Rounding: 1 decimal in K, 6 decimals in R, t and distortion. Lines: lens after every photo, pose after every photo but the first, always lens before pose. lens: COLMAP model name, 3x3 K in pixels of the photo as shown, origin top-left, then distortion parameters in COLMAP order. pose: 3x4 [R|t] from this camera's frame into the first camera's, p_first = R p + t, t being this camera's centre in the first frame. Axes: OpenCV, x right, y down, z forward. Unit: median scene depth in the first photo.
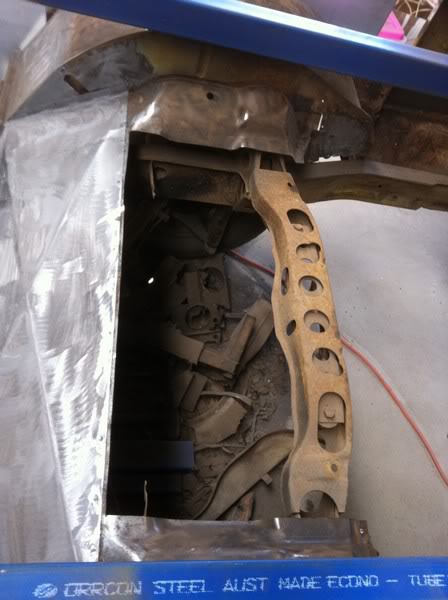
lens RADIAL K [[525.9, 0, 222.0], [0, 525.9, 331.0], [0, 0, 1]] dist [0.005956, -0.010786]
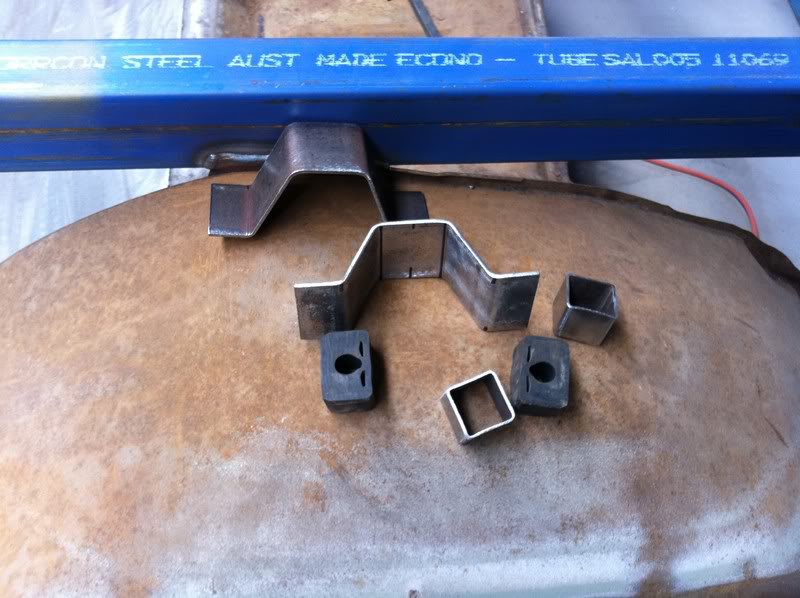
lens RADIAL K [[719.9, 0, 400.0], [0, 719.9, 299.0], [0, 0, 1]] dist [0.005203, -0.066607]
pose [[0.979907, -0.115037, -0.162939, 0.317670], [0.128788, 0.988719, 0.076477, 0.706478], [0.152303, -0.095925, 0.983668, 0.084997]]
